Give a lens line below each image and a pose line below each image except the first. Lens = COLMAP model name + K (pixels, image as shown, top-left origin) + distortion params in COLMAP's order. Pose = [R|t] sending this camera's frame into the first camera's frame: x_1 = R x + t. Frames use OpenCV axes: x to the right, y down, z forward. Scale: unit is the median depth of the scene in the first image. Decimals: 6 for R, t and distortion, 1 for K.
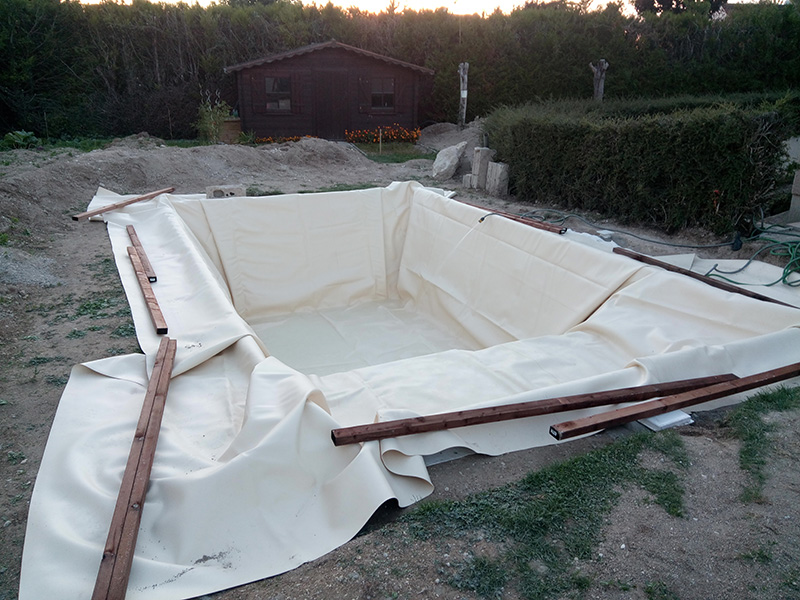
lens RADIAL K [[617.1, 0, 399.7], [0, 617.1, 303.0], [0, 0, 1]] dist [0.103417, -0.153460]
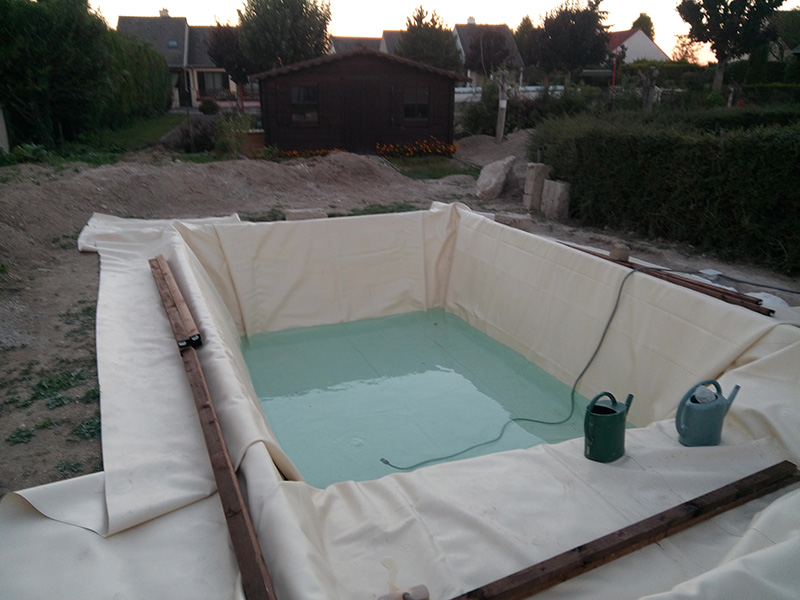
lens RADIAL K [[617.1, 0, 399.7], [0, 617.1, 303.0], [0, 0, 1]] dist [0.103417, -0.153460]
pose [[0.999314, 0.009690, -0.035747, -0.025422], [-0.010287, 0.999810, -0.016565, -0.036621], [0.035580, 0.016922, 0.999224, 0.120307]]
